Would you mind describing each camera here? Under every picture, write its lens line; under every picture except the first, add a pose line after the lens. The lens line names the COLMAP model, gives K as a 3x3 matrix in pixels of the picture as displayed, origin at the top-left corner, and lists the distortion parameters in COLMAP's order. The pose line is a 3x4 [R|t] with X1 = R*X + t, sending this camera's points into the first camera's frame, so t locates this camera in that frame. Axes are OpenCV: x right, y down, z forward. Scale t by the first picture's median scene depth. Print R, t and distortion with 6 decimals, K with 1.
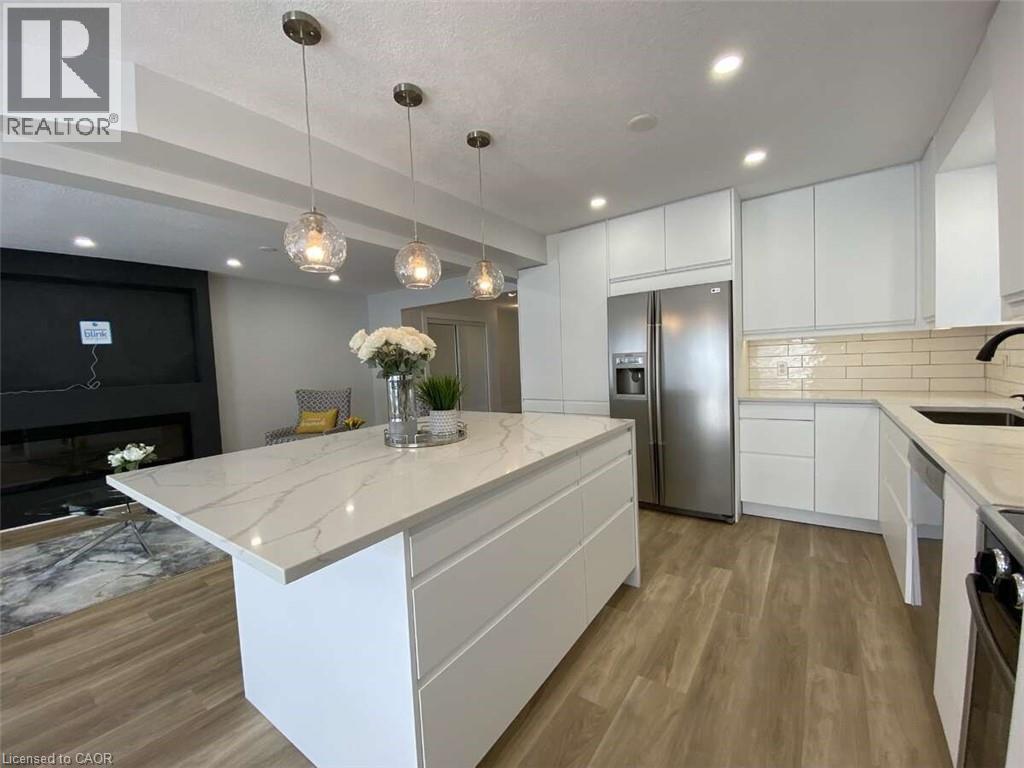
lens RADIAL K [[423.8, 0, 497.0], [0, 423.8, 386.4], [0, 0, 1]] dist [0.010872, -0.019745]
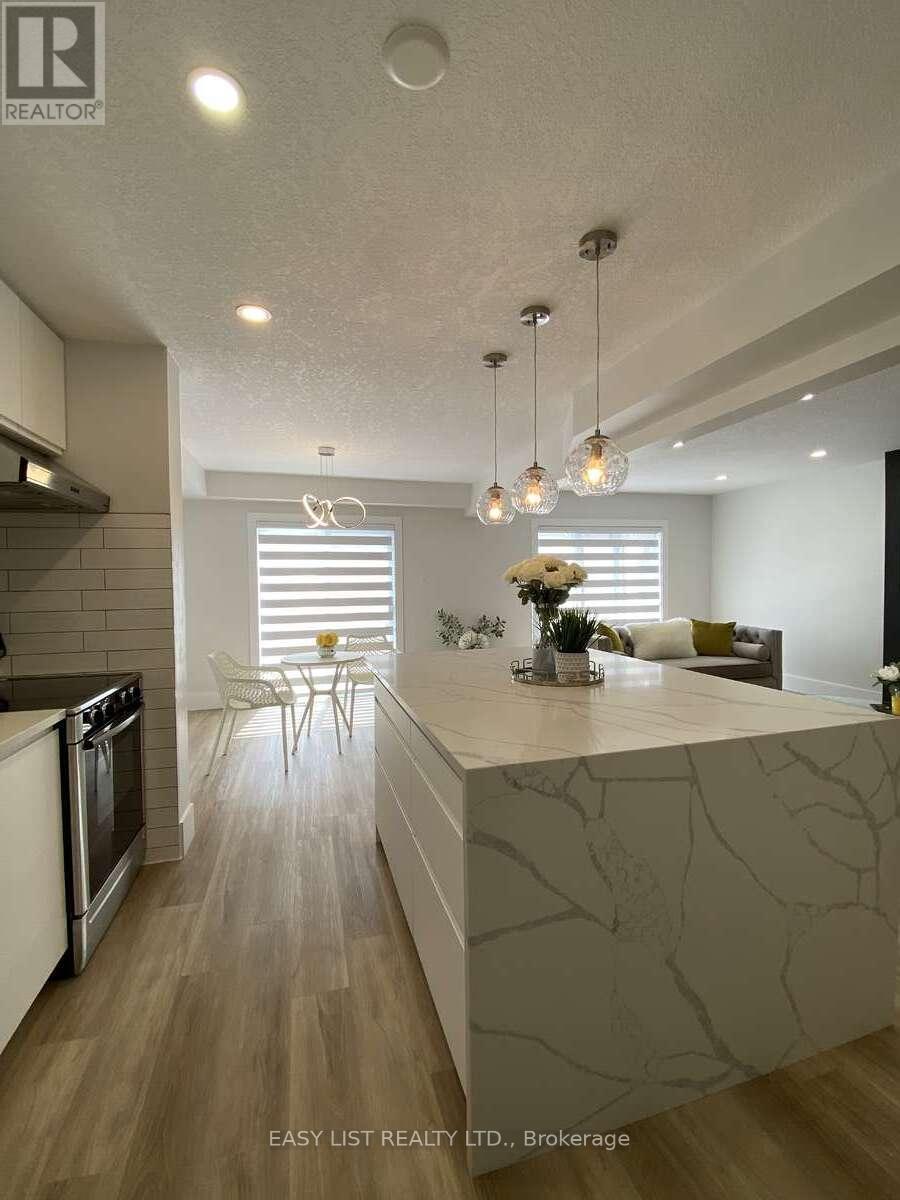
lens RADIAL K [[518.7, 0, 447.2], [0, 518.7, 594.8], [0, 0, 1]] dist [0.028253, -0.024605]
pose [[-0.603610, 0.074005, -0.793838, 0.609468], [-0.007399, 0.995120, 0.098395, -0.112159], [0.797245, 0.065266, -0.600117, 1.078154]]
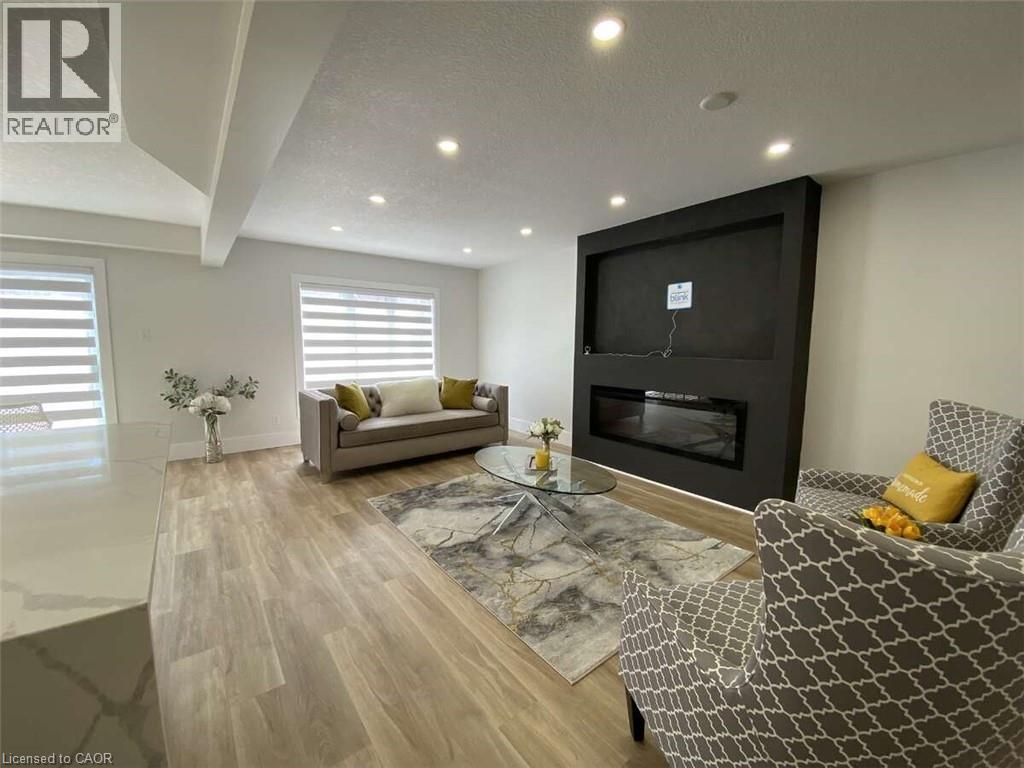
lens RADIAL K [[412.9, 0, 512.0], [0, 412.9, 384.0], [0, 0, 1]] dist [0.019217, -0.019844]
pose [[-0.257280, 0.140922, -0.956006, 0.036723], [-0.053917, 0.985675, 0.159806, -0.098408], [0.964831, 0.092660, -0.245997, 1.383000]]
